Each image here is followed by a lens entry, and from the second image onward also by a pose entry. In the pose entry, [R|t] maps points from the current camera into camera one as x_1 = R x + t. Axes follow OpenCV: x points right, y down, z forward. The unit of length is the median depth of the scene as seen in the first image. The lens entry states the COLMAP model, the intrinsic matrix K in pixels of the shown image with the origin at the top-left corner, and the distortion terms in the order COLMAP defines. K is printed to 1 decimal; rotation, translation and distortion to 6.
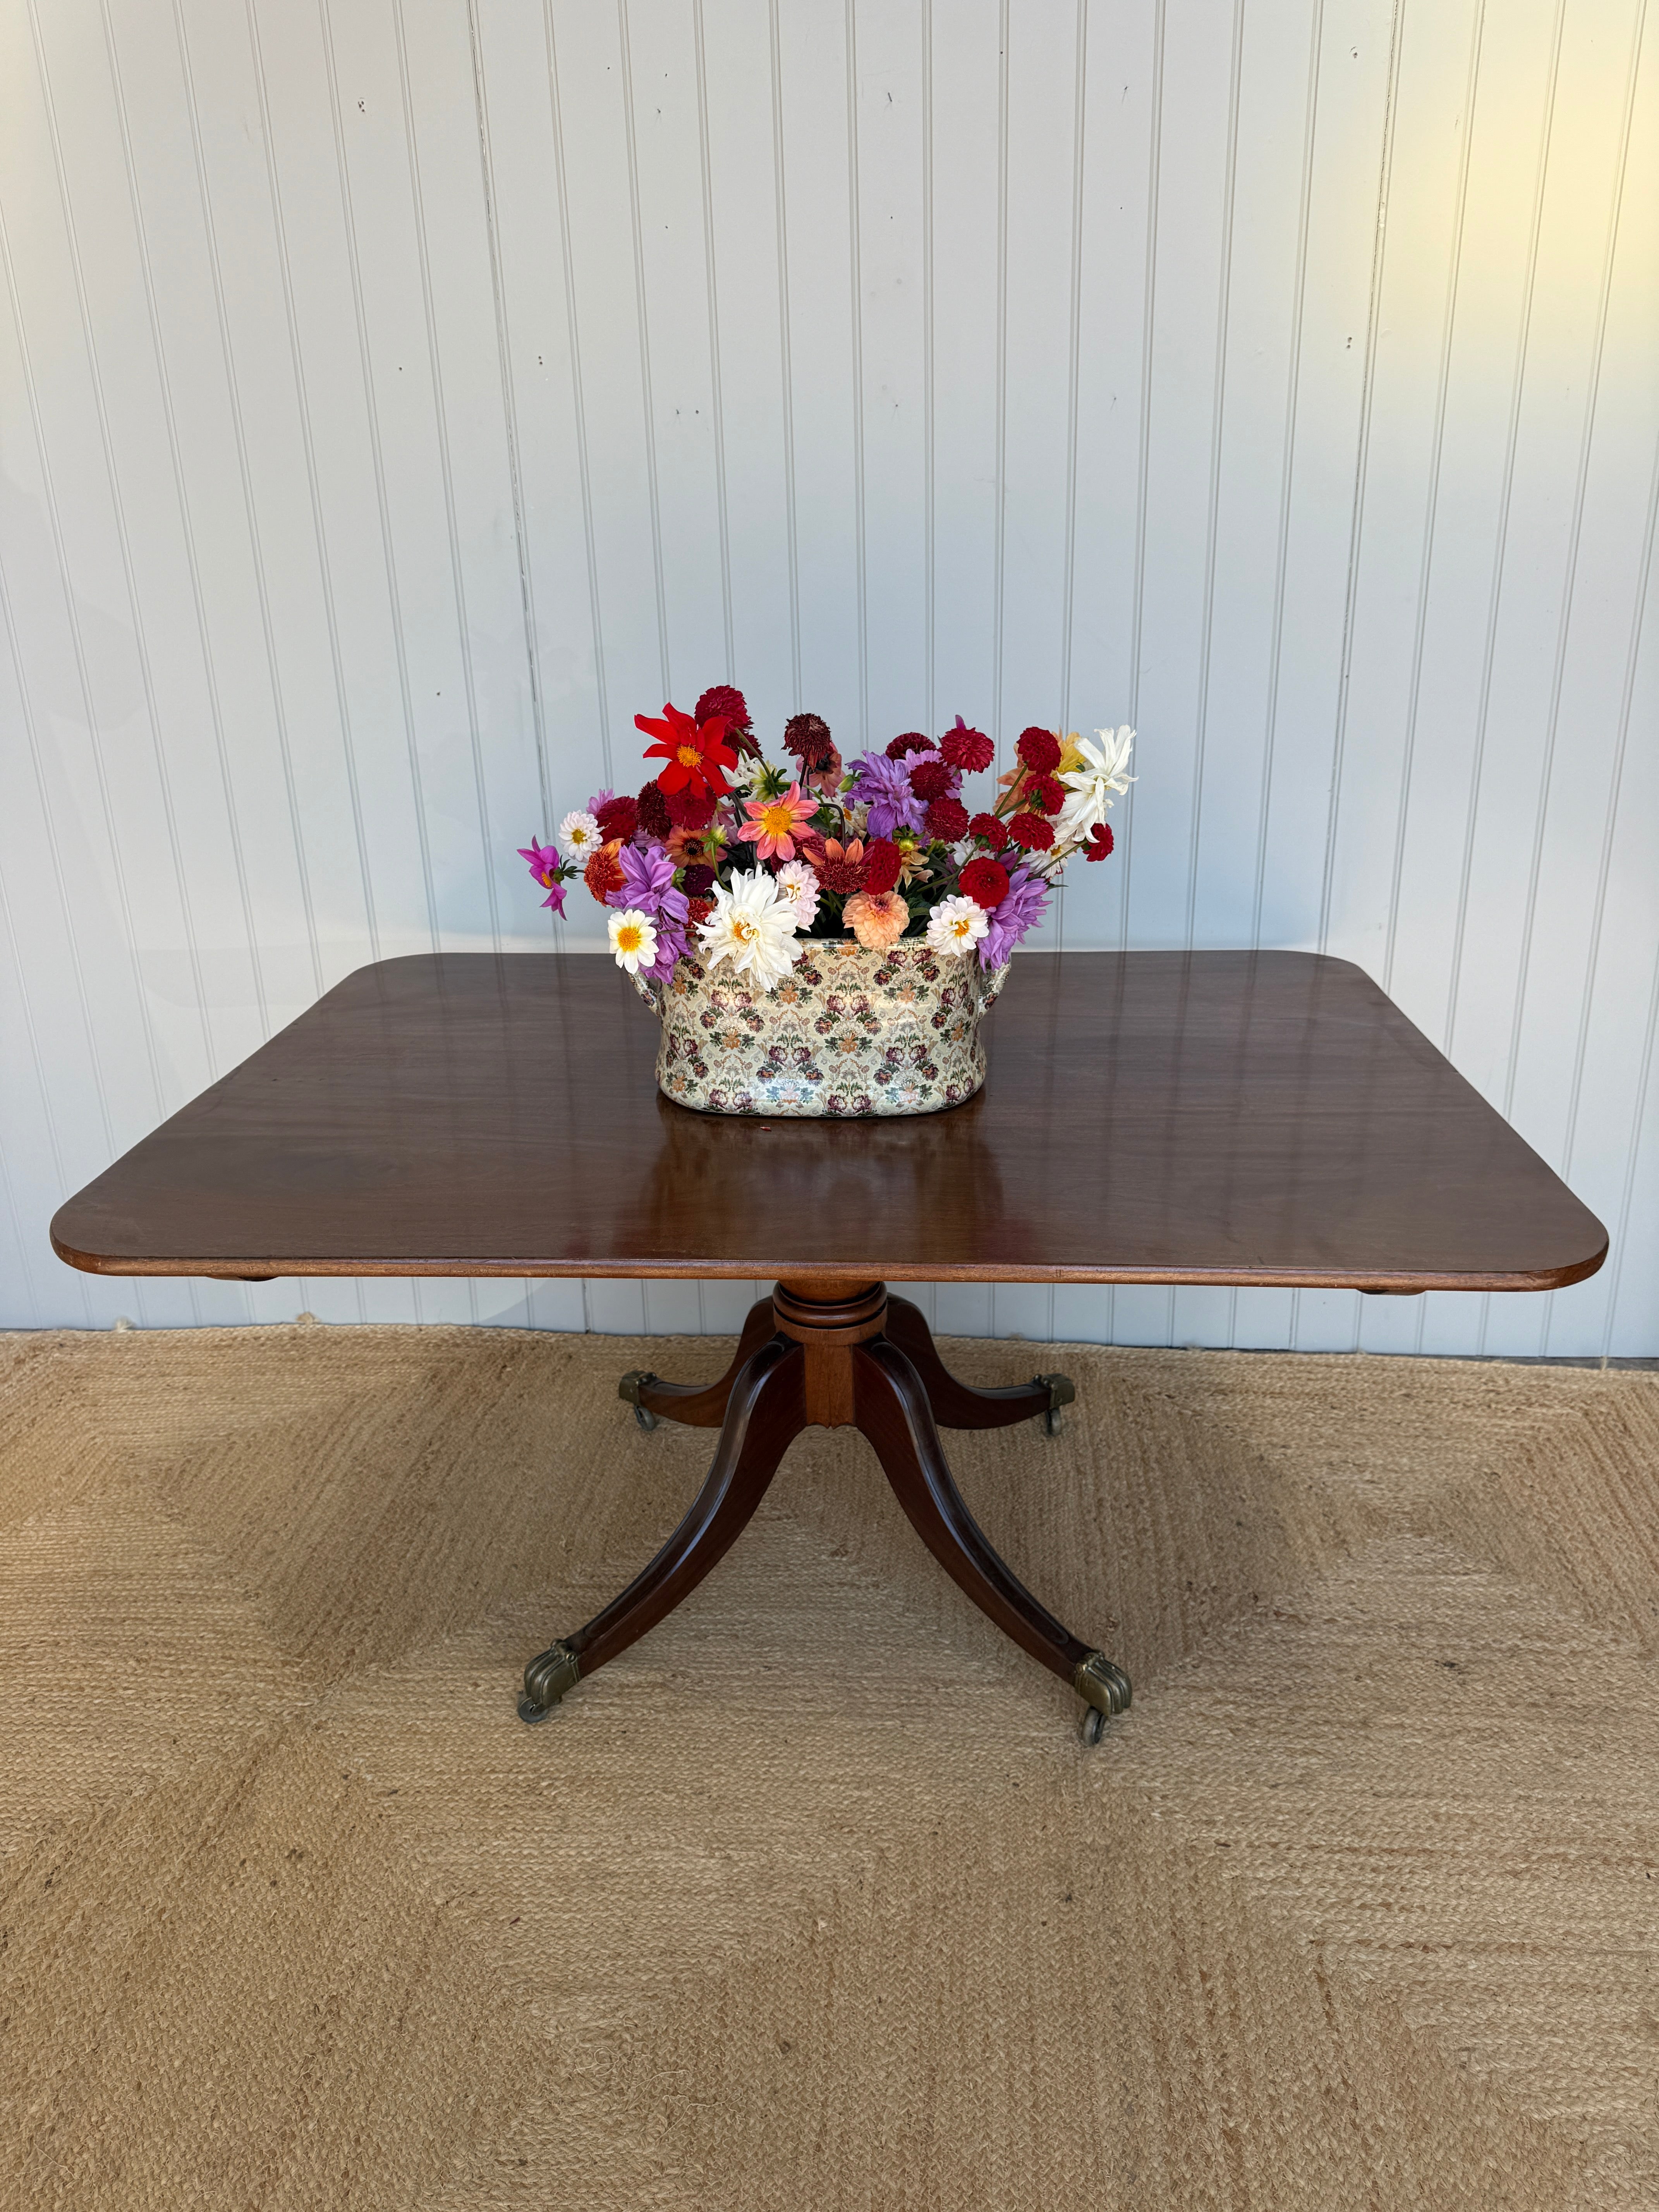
lens RADIAL K [[1604.0, 0, 823.8], [0, 1604.0, 1078.1], [0, 0, 1]] dist [-0.011930, 0.013780]
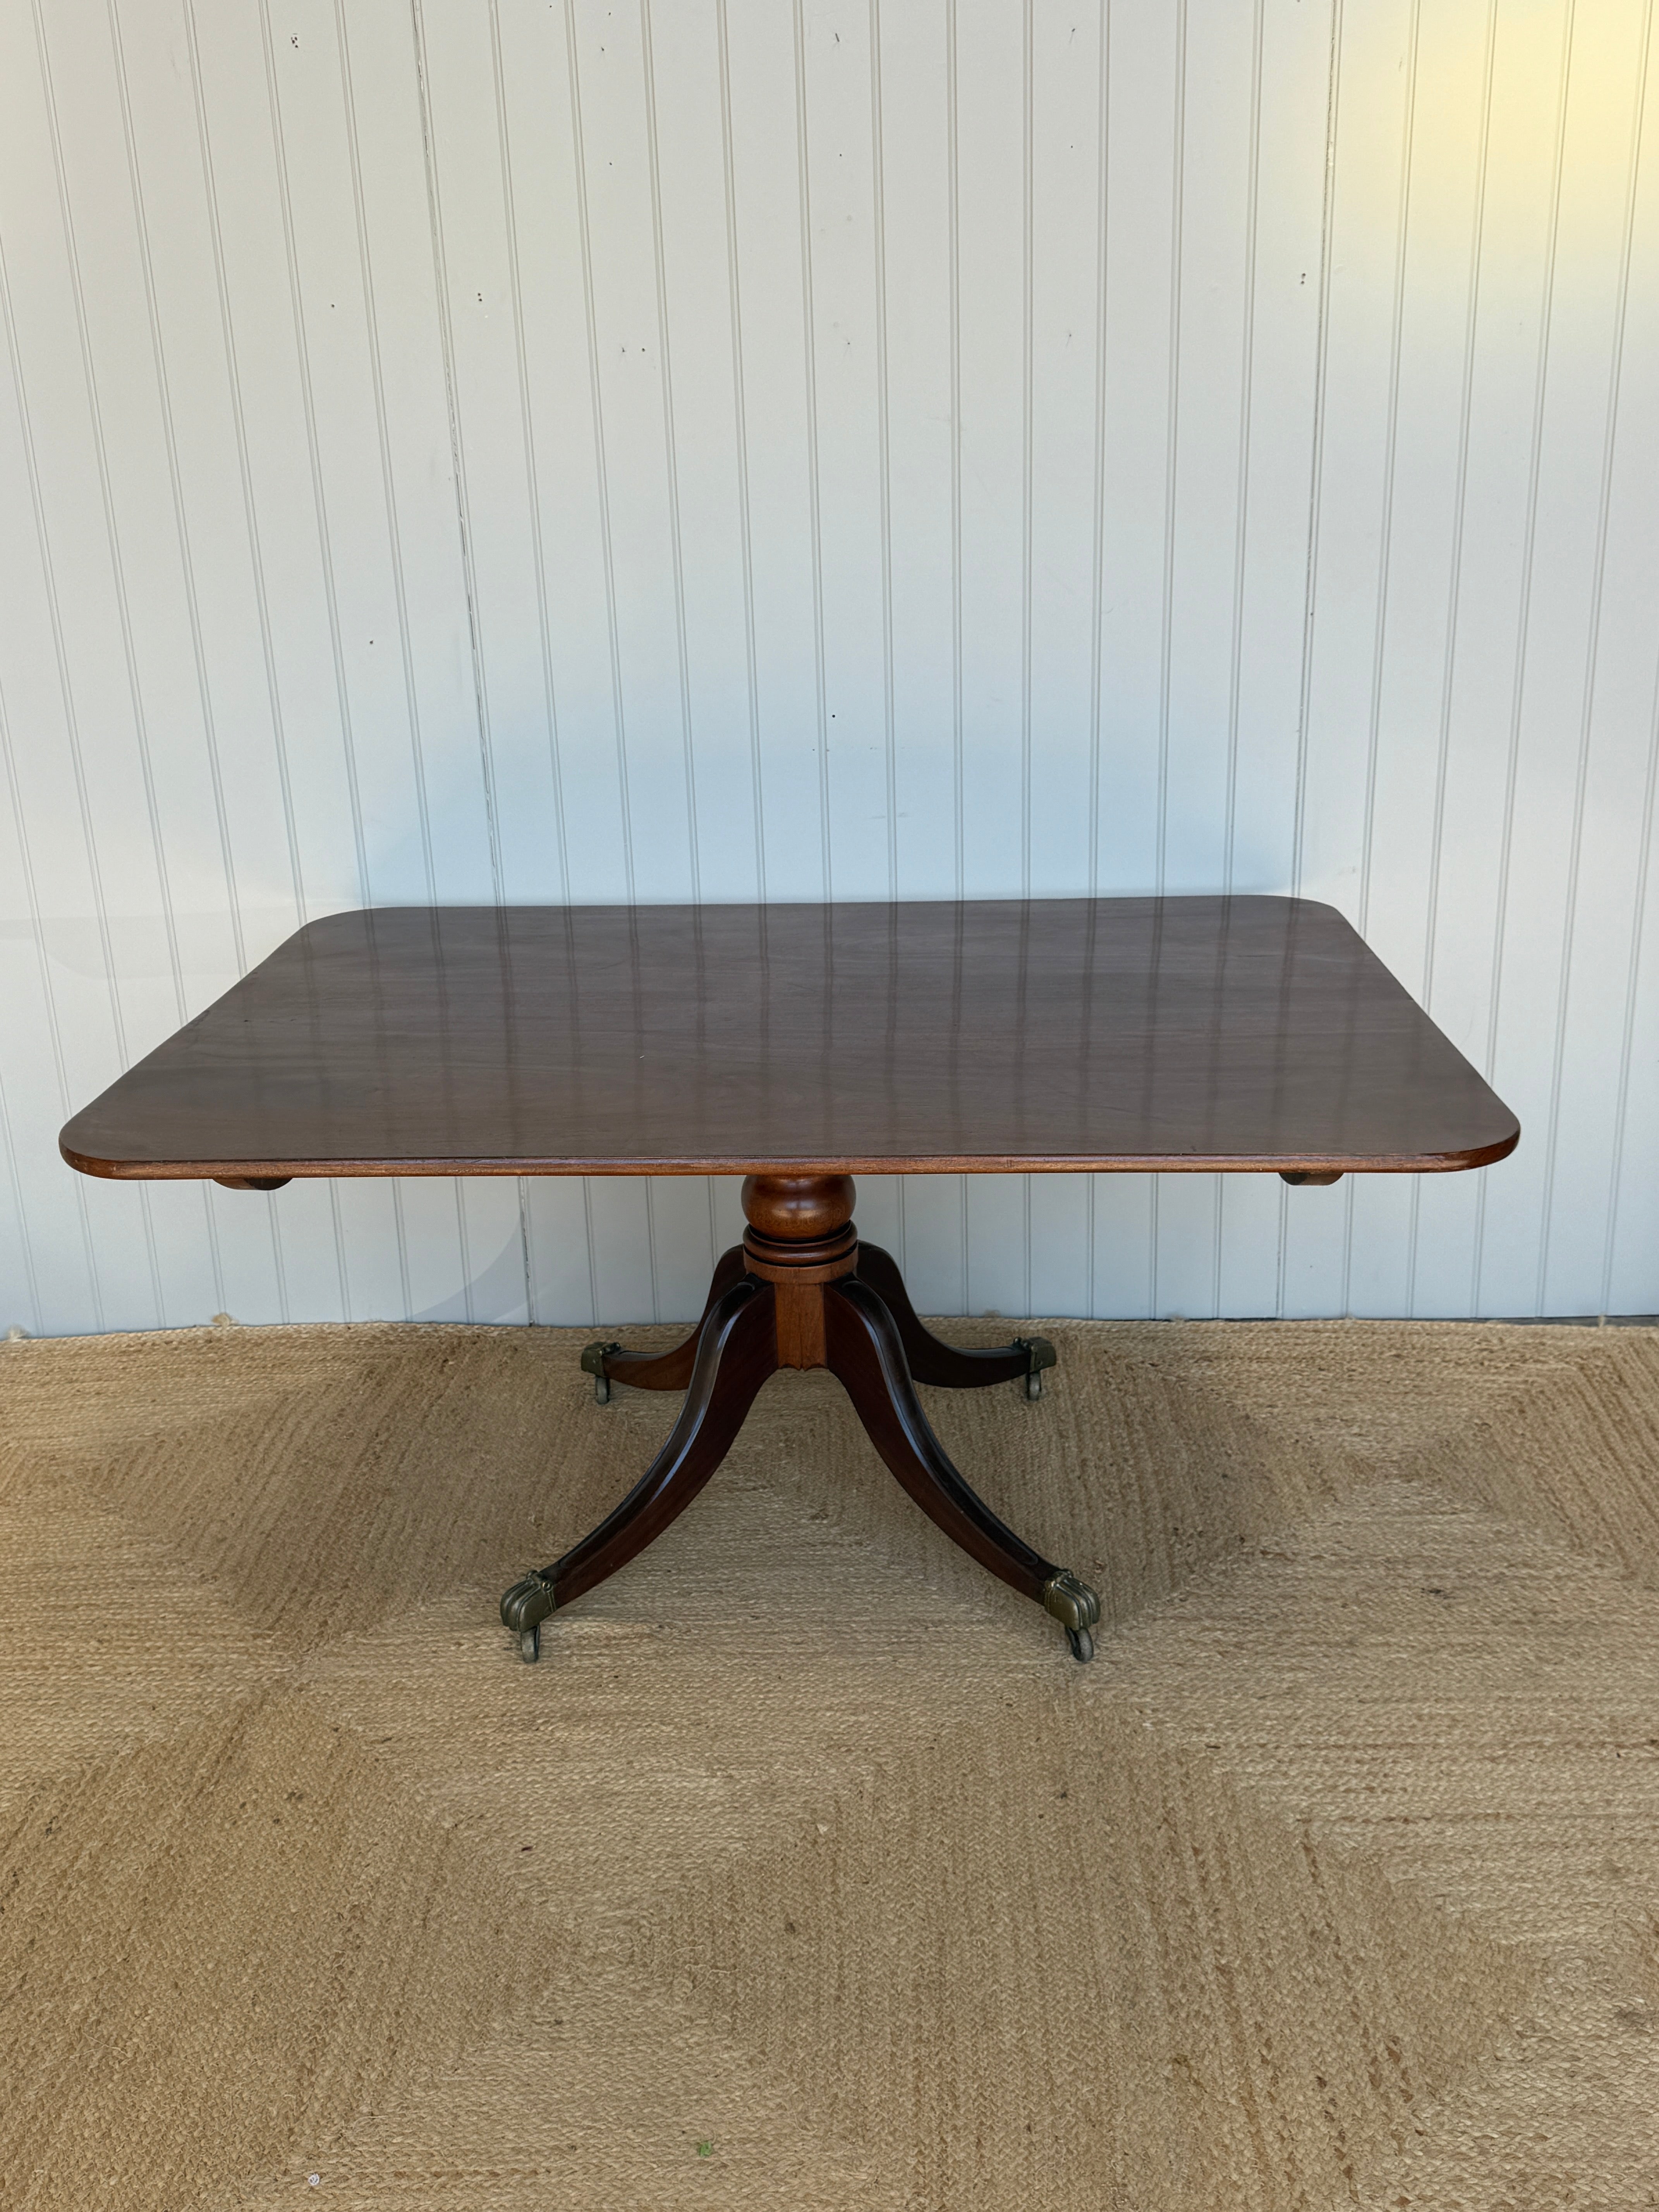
lens RADIAL K [[2002.1, 0, 817.3], [0, 2002.1, 1079.1], [0, 0, 1]] dist [0.062259, -0.097058]
pose [[0.998632, -0.022648, 0.047130, -0.052214], [0.023639, 0.999509, -0.020563, 0.068674], [-0.046641, 0.021649, 0.998677, -0.273991]]
